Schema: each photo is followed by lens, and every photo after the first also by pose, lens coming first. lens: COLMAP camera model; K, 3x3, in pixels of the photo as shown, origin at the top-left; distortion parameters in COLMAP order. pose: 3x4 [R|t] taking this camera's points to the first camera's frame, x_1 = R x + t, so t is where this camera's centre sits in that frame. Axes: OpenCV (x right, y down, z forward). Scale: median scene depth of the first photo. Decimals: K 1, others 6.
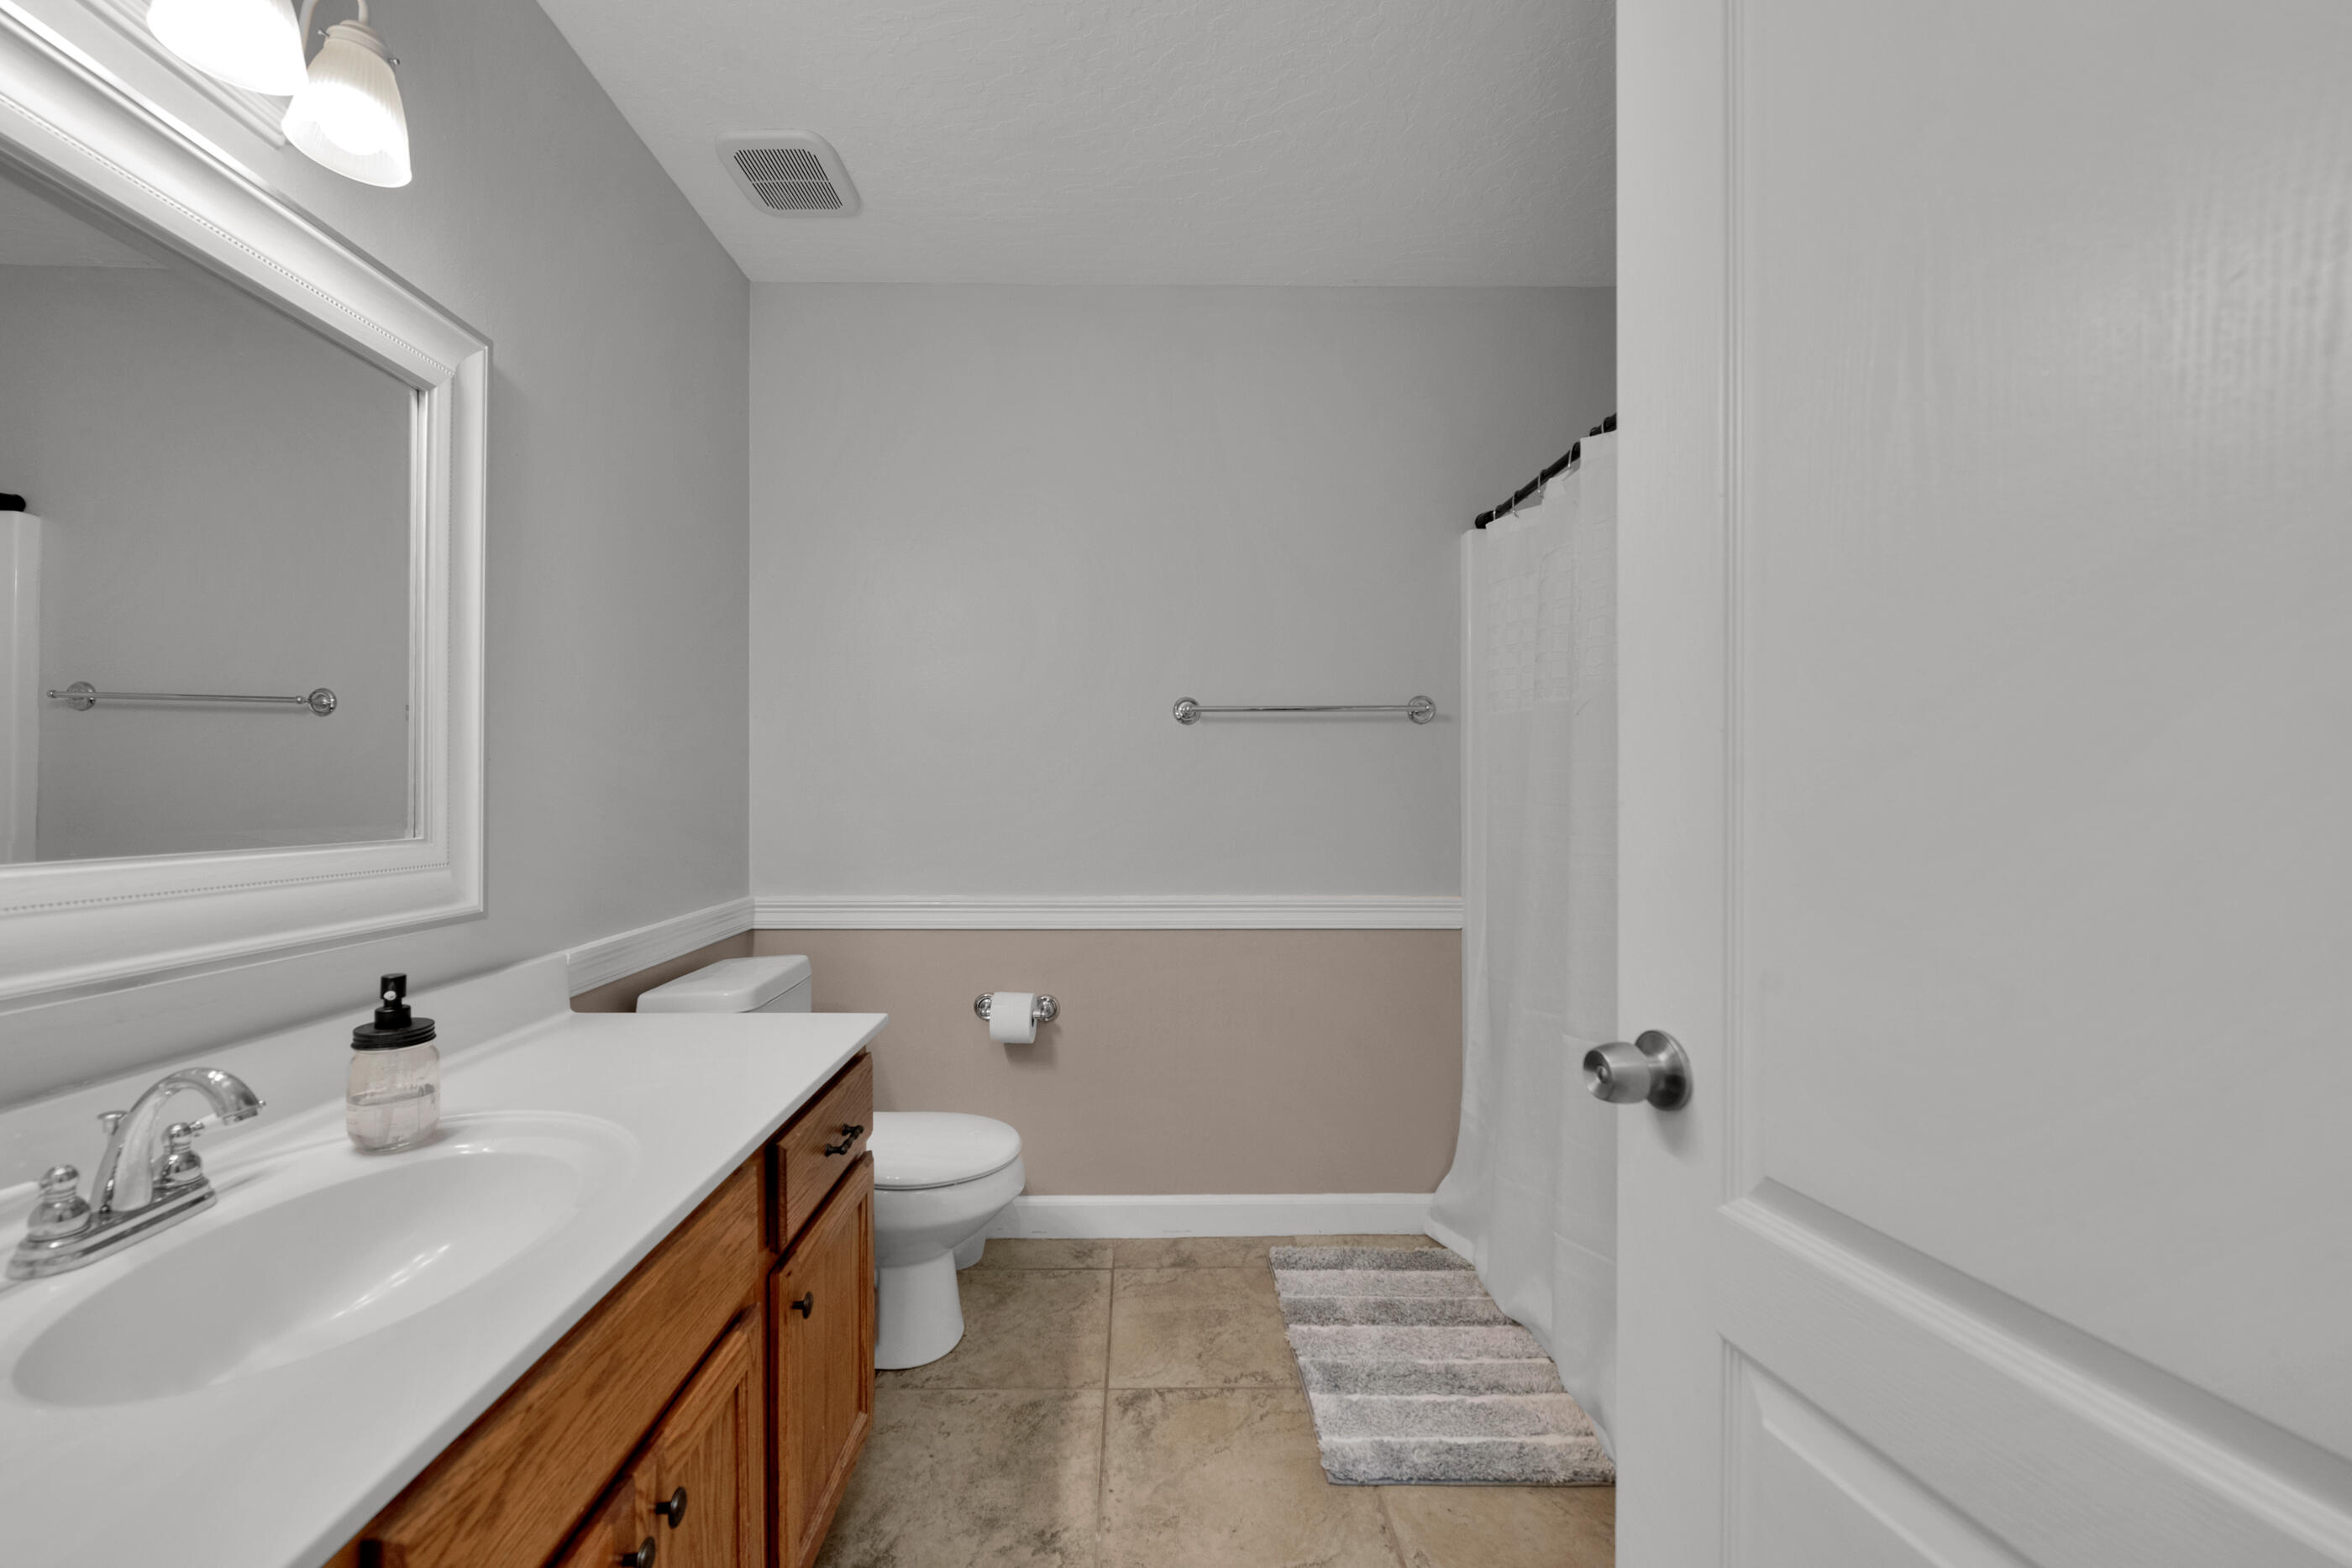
lens RADIAL K [[871.0, 0, 1176.0], [0, 871.0, 784.0], [0, 0, 1]] dist [0.002413, -0.003286]
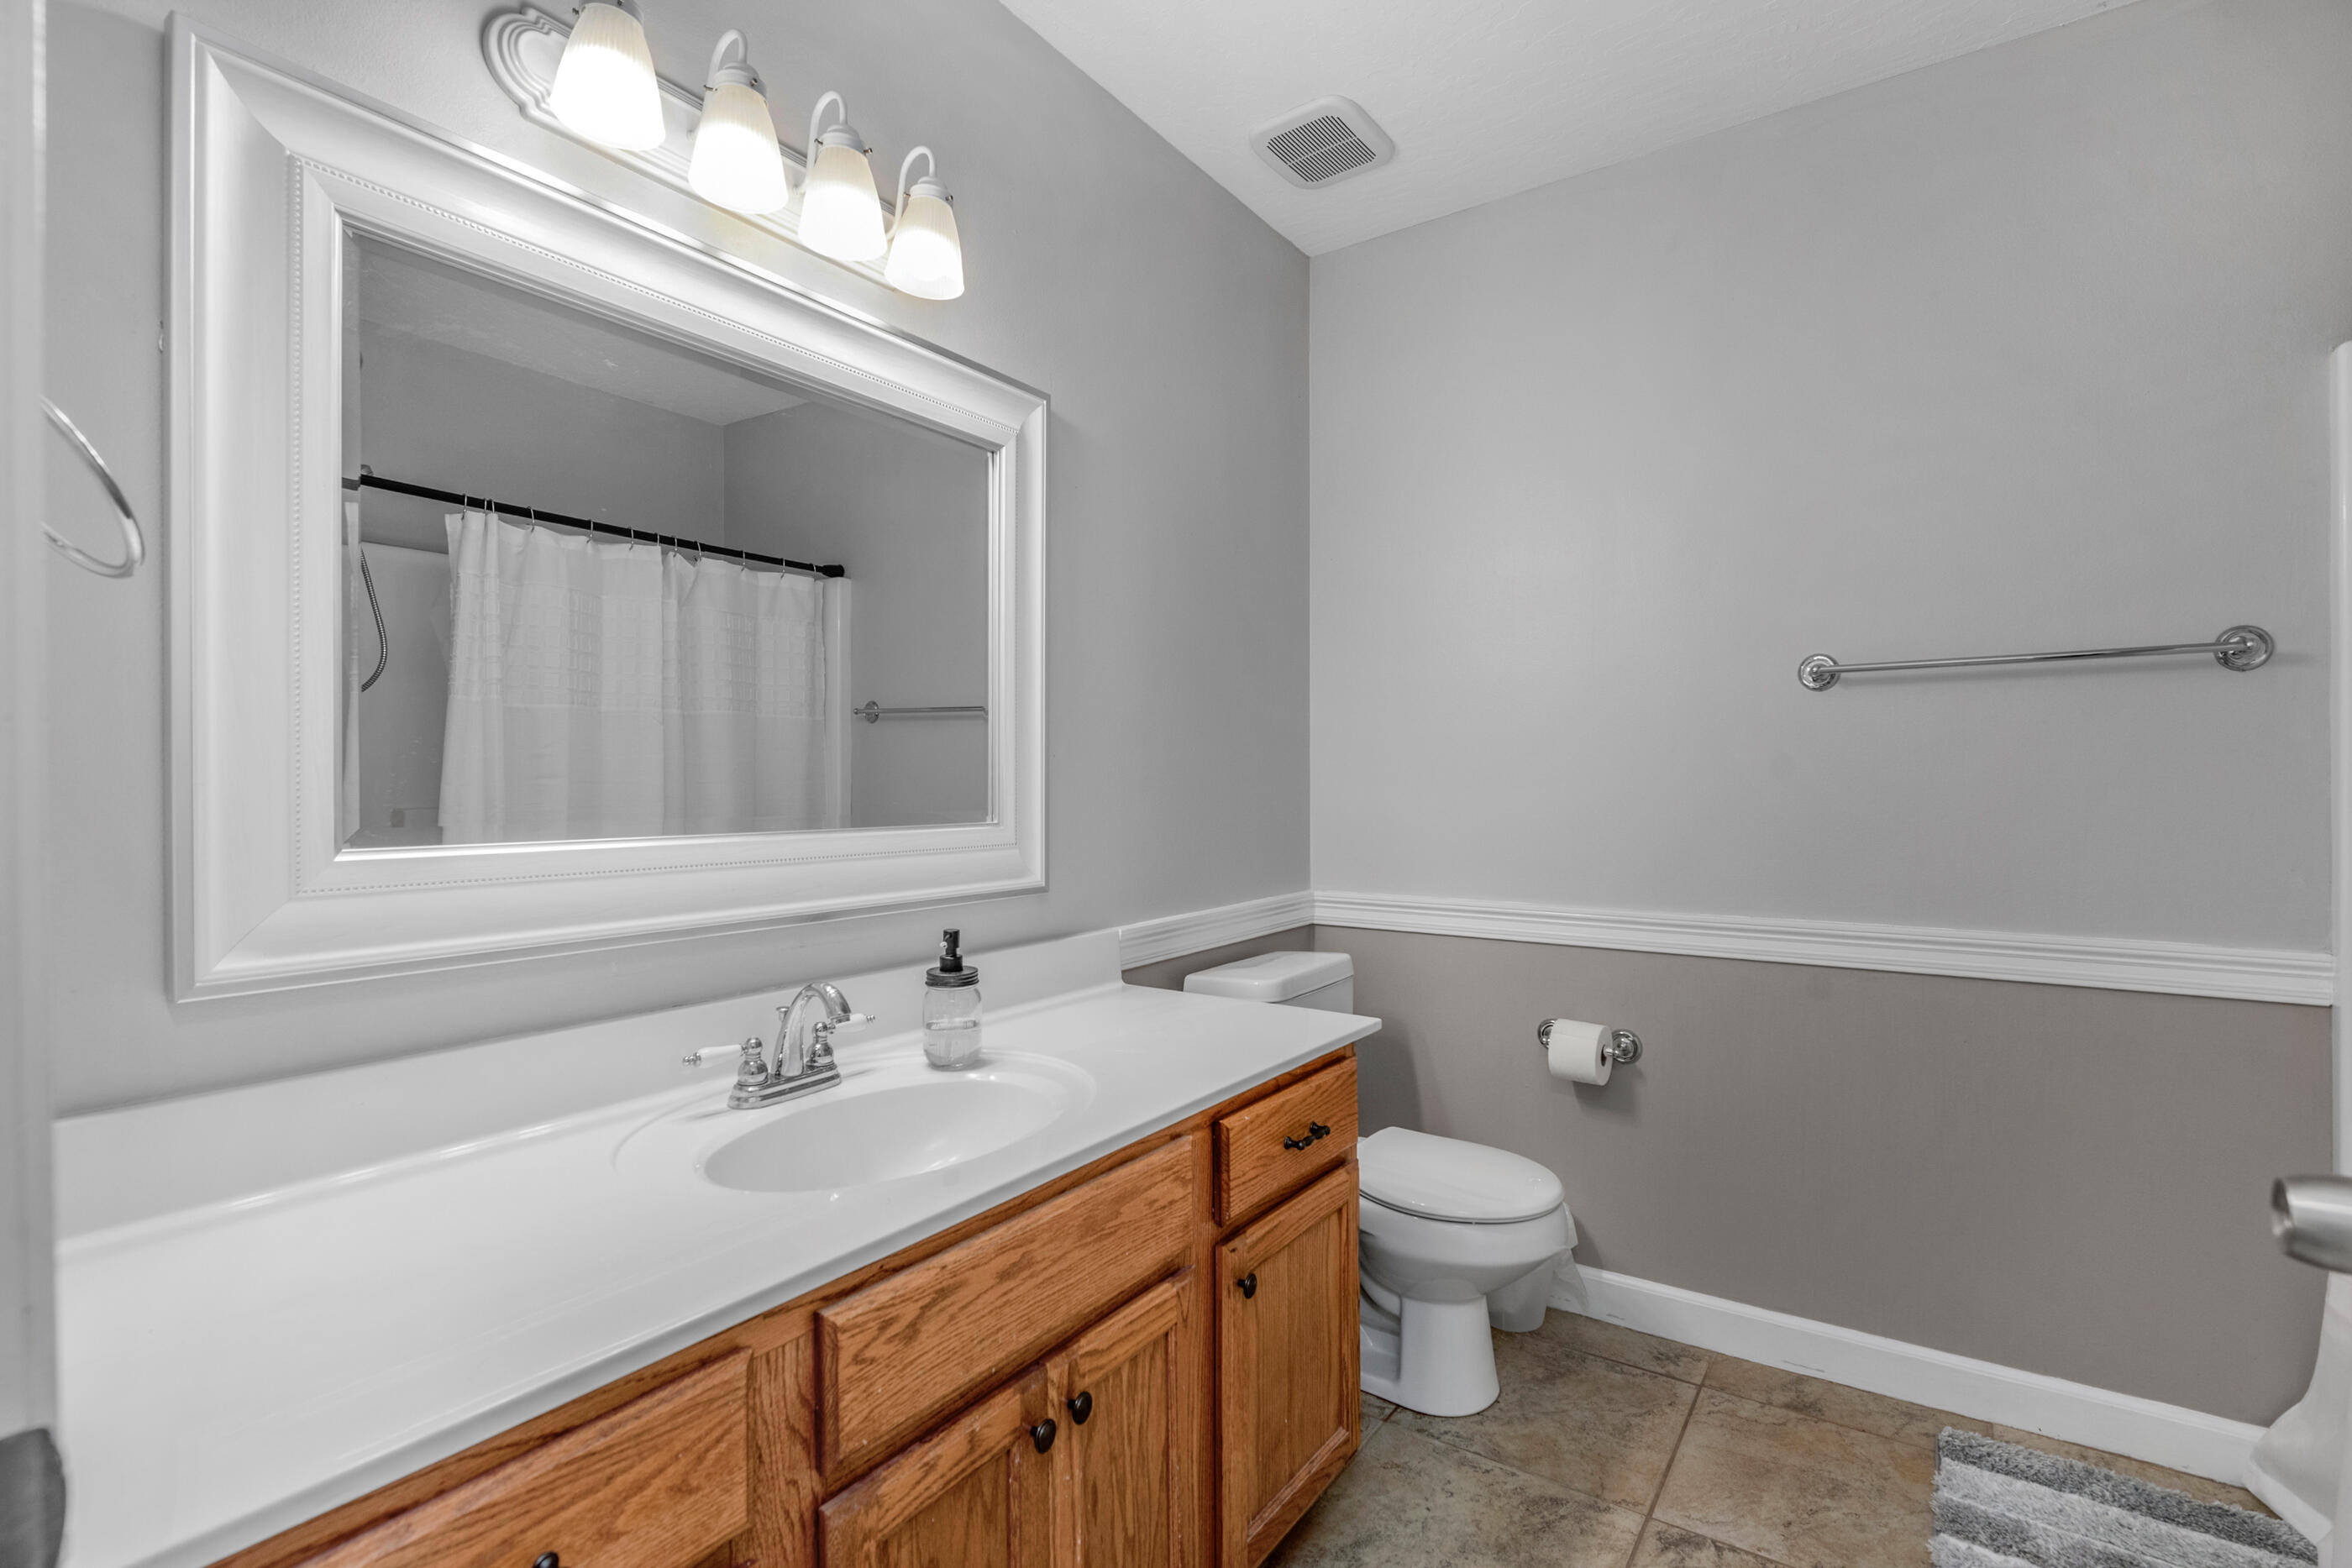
lens RADIAL K [[1019.1, 0, 1238.3], [0, 1019.1, 775.5], [0, 0, 1]] dist [0.009793, -0.007119]
pose [[0.840477, -0.006818, -0.541805, 0.139460], [0.007925, 0.999969, -0.000289, 0.000093], [0.541790, -0.004051, 0.840504, -0.006998]]
